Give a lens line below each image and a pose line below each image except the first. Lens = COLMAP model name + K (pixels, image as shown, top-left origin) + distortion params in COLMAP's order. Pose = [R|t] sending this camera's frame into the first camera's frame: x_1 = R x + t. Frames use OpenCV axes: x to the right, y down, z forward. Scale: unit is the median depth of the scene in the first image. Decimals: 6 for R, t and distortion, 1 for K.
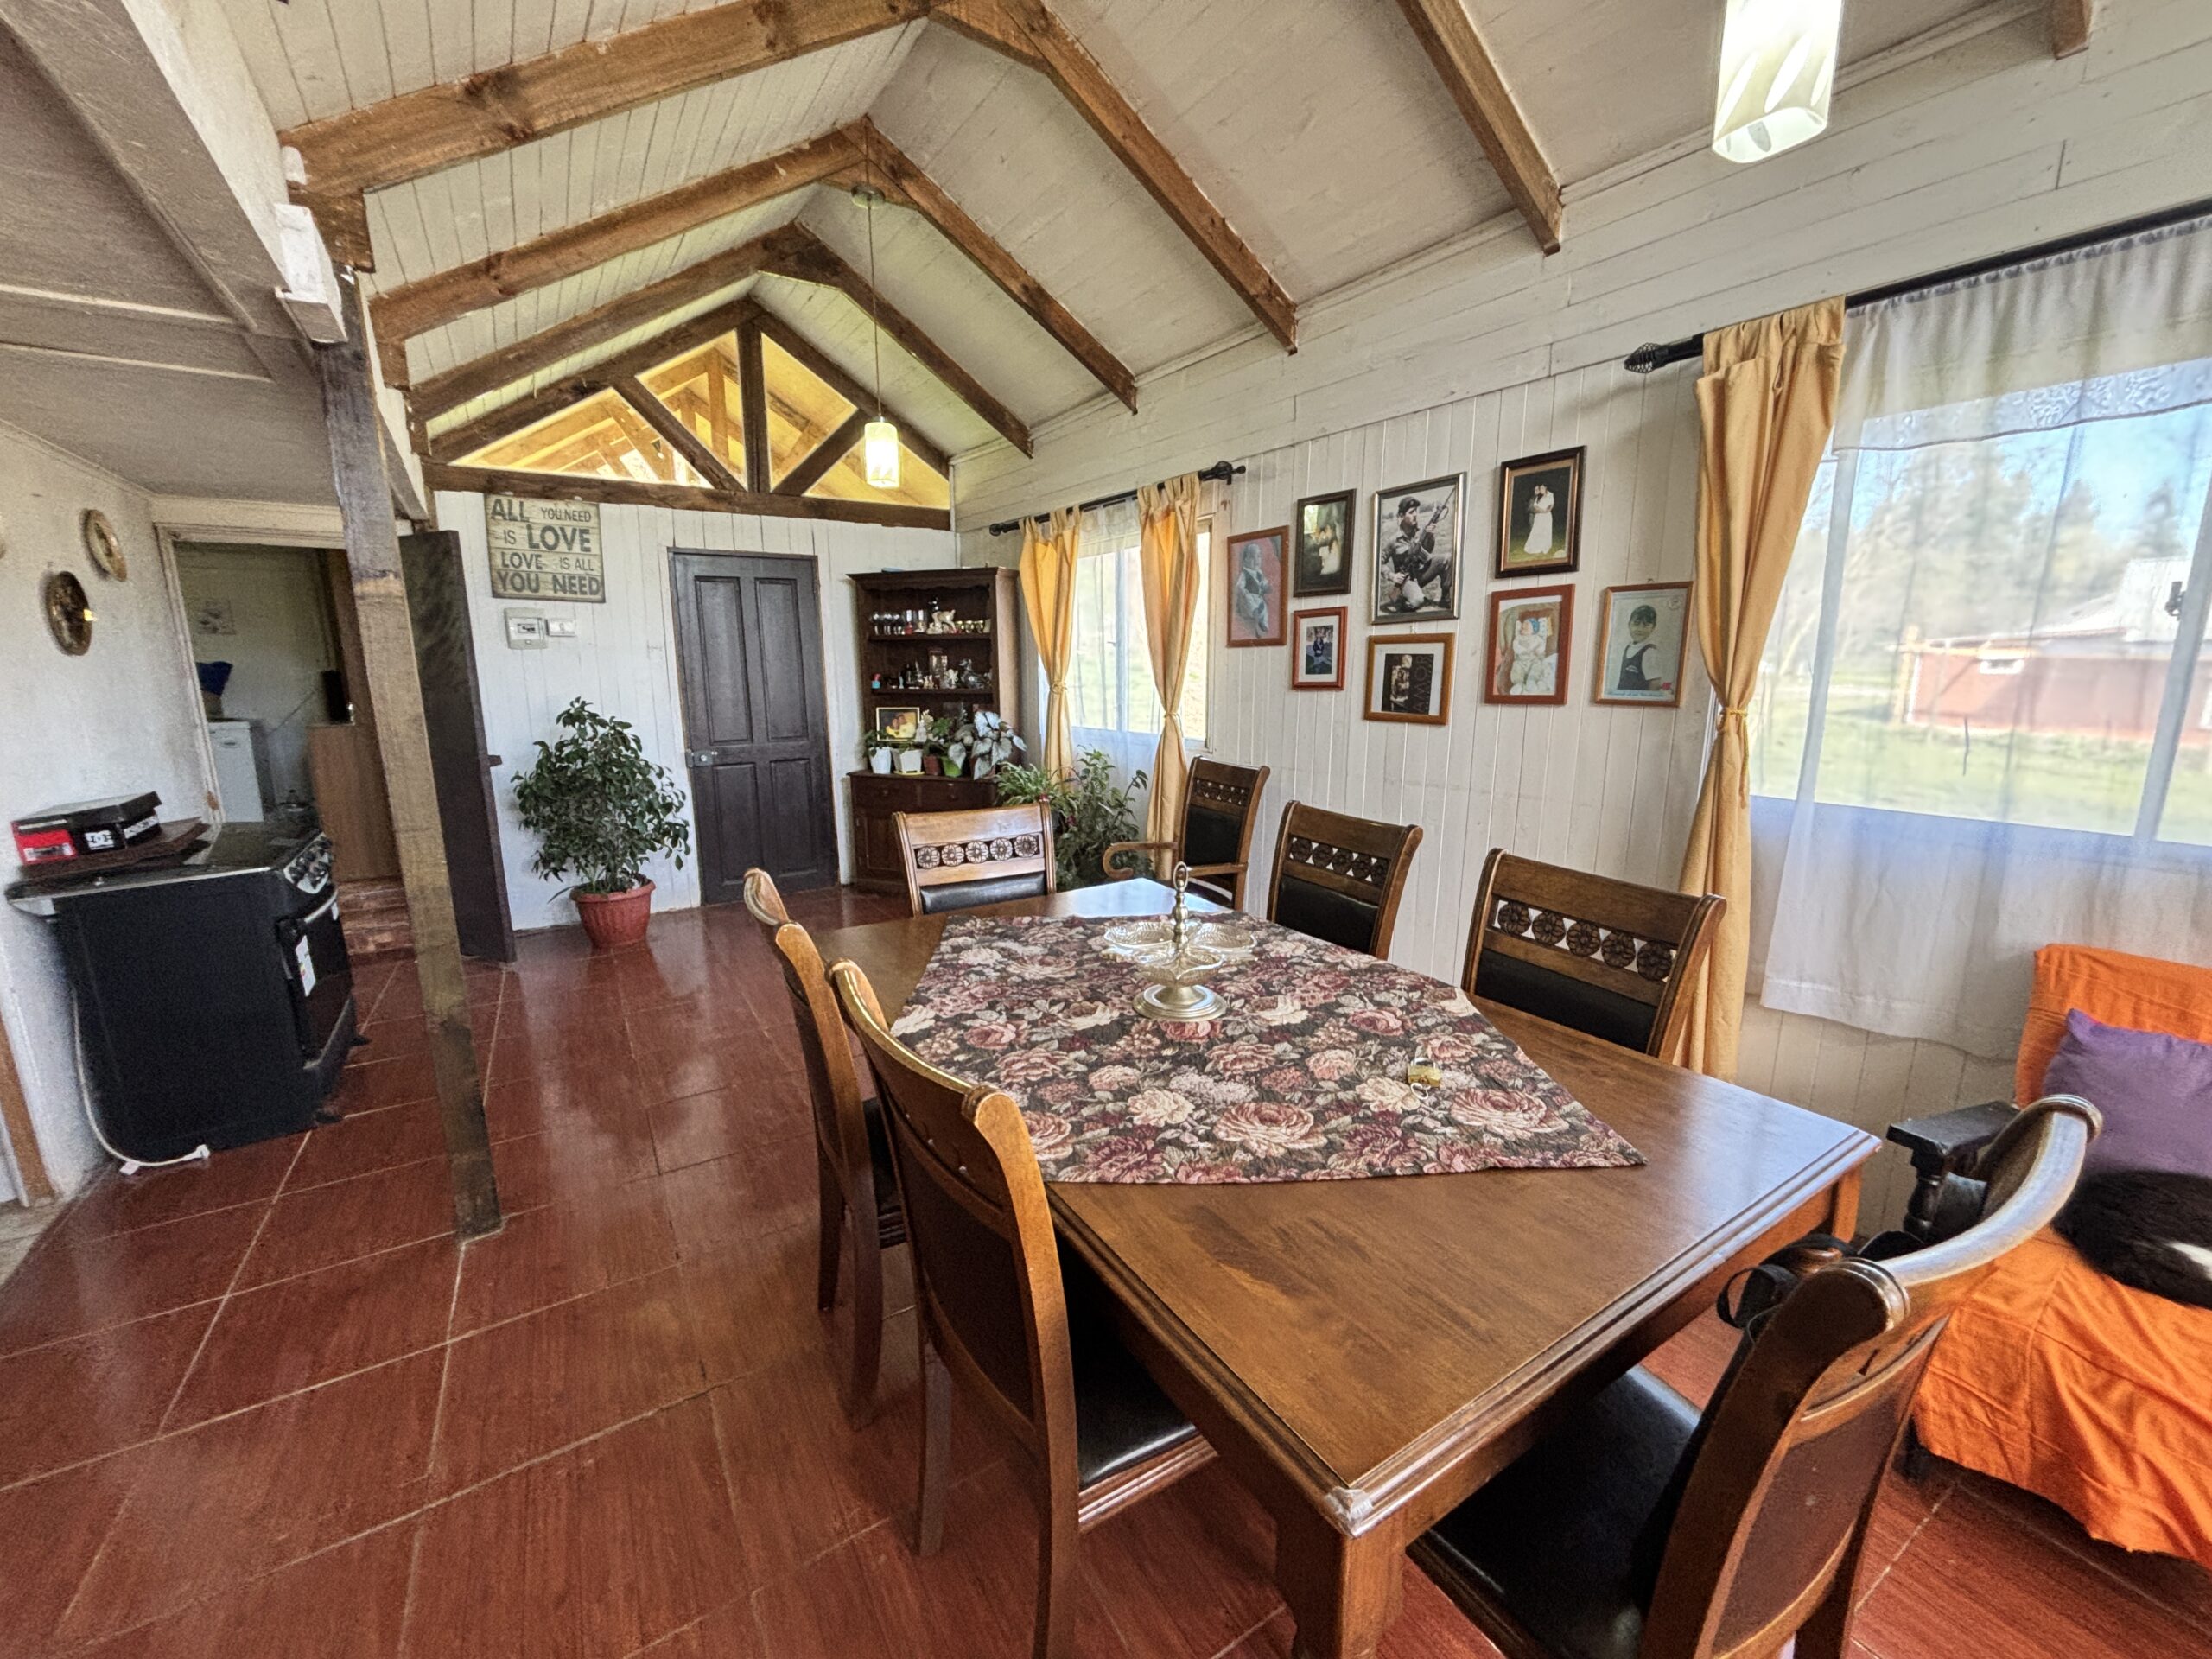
lens RADIAL K [[900.2, 0, 1106.1], [0, 900.2, 821.9], [0, 0, 1]] dist [0.004652, 0.000312]
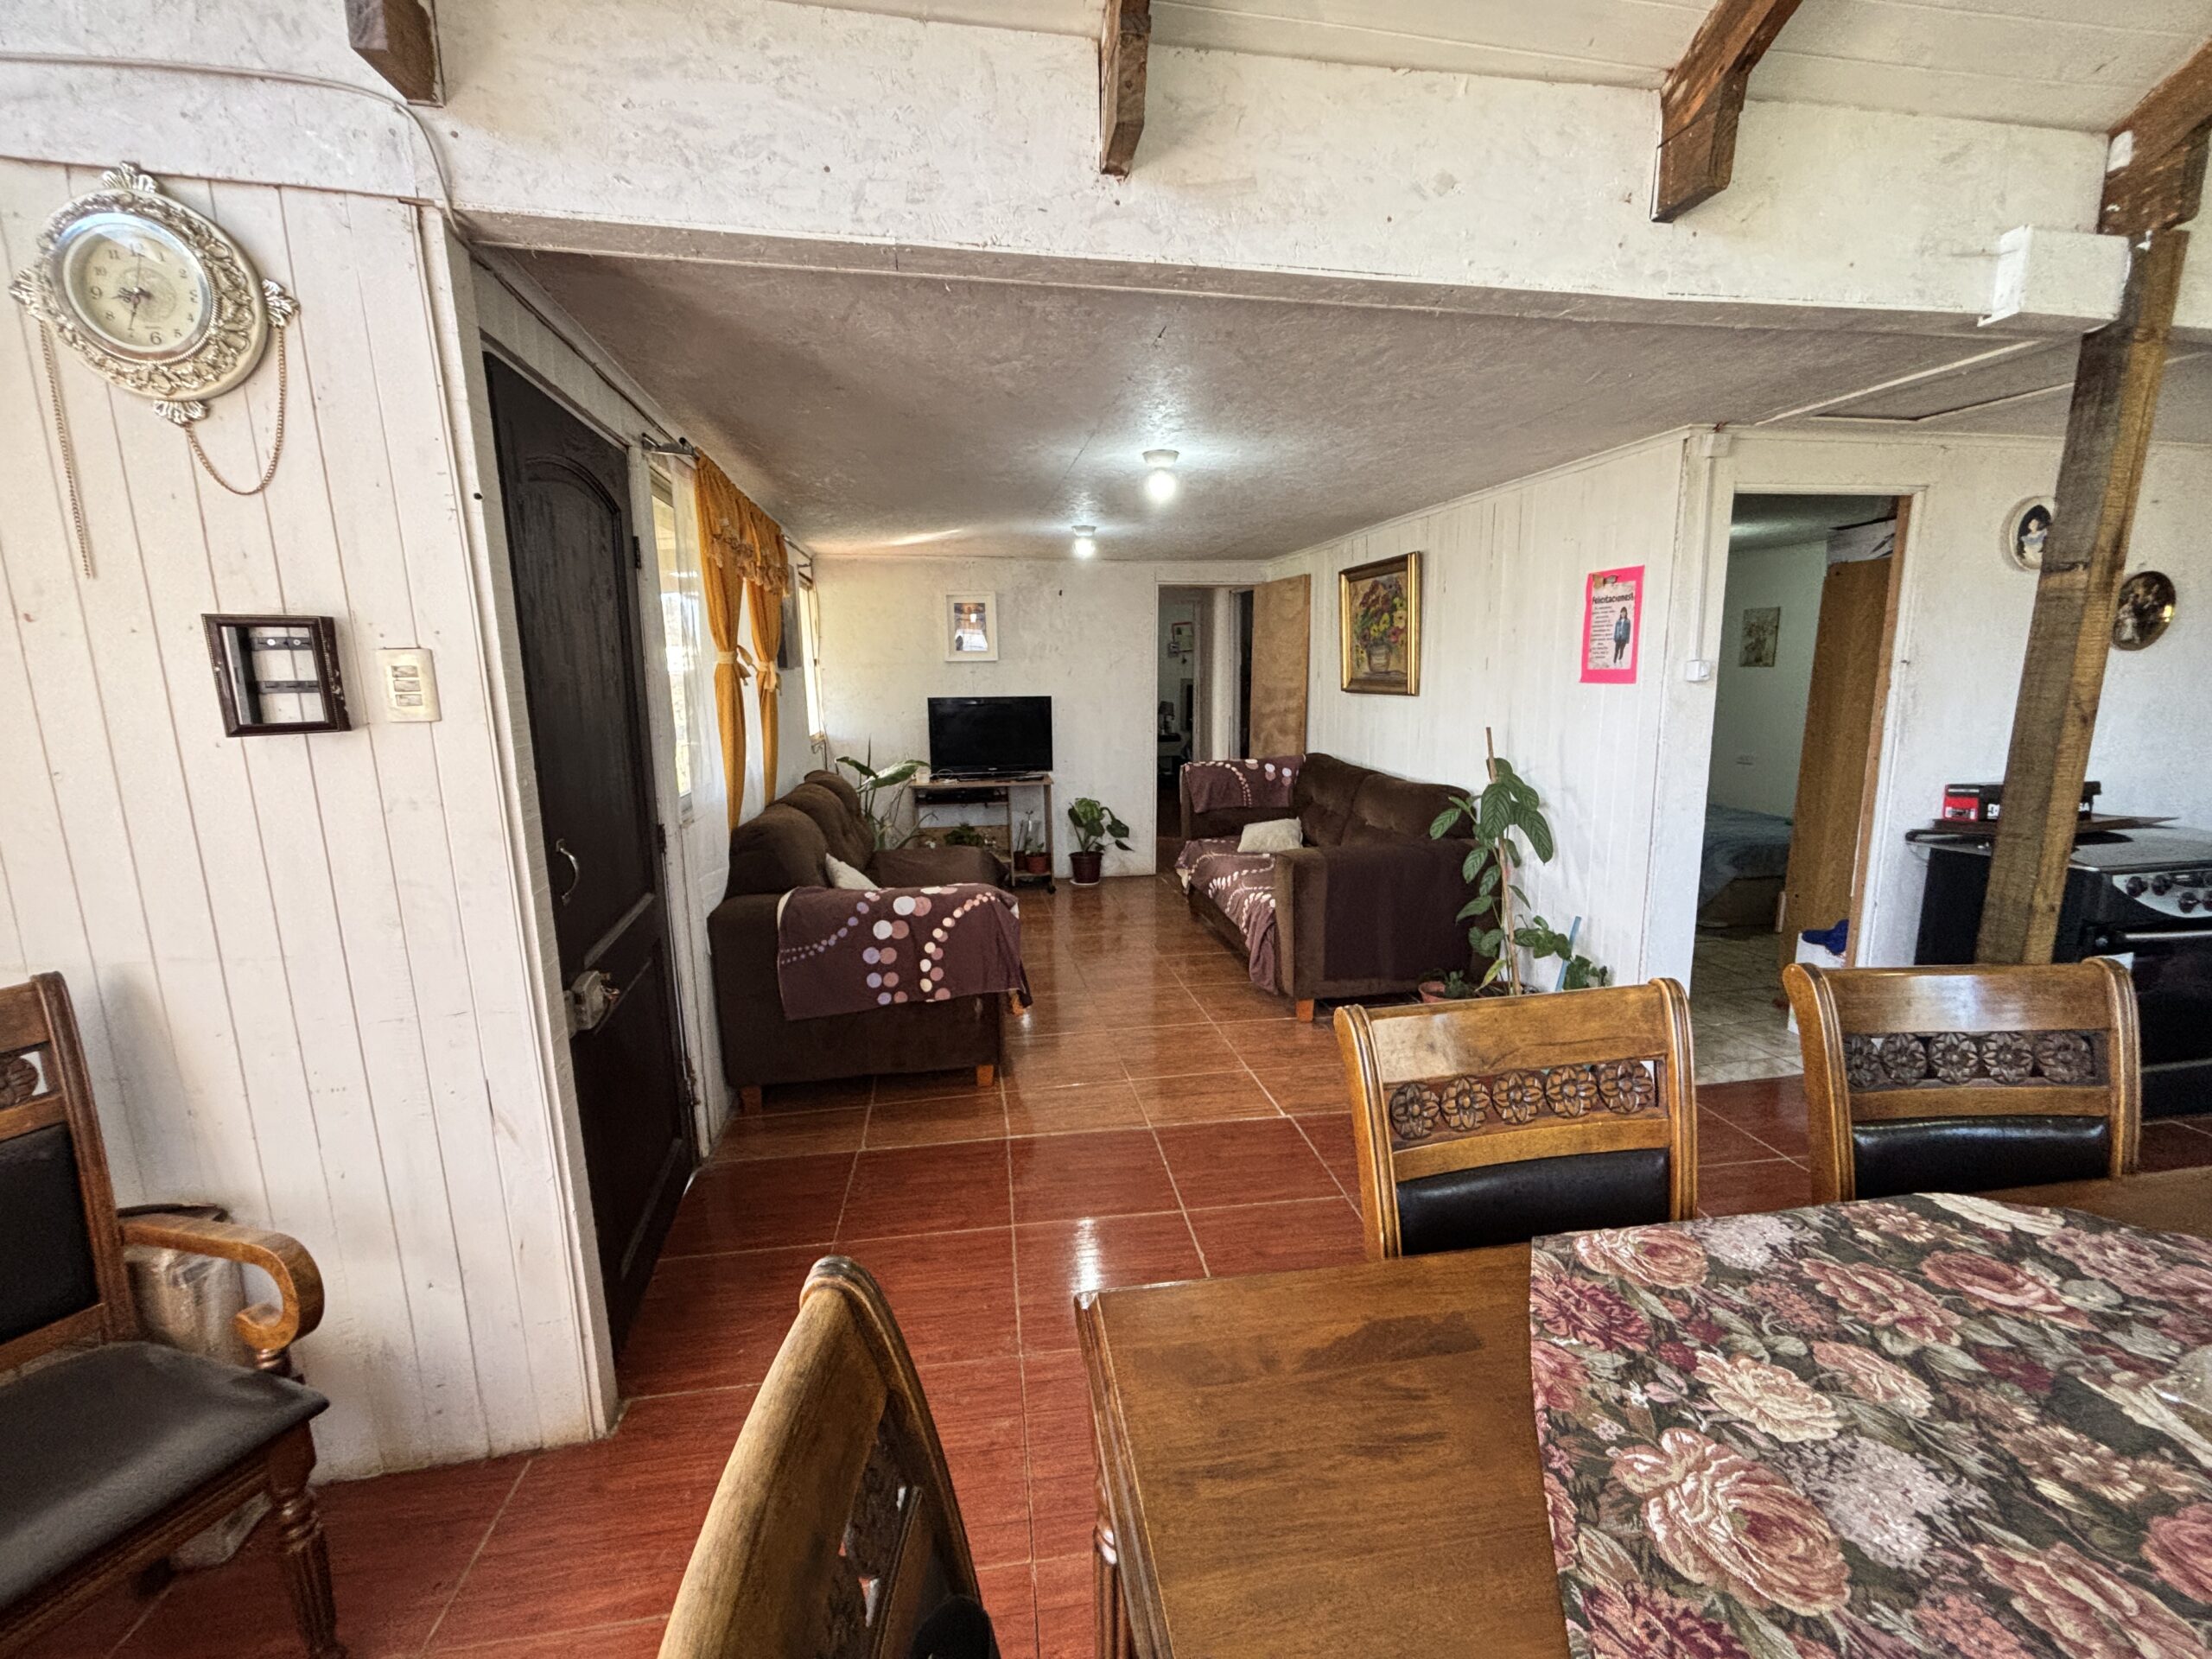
lens RADIAL K [[900.2, 0, 1109.5], [0, 900.2, 830.1], [0, 0, 1]] dist [0.004652, 0.000312]
pose [[-0.397790, 0.177652, -0.900113, 0.658925], [-0.157929, 0.953172, 0.257919, -0.129342], [0.903782, 0.244751, -0.351106, 0.644098]]
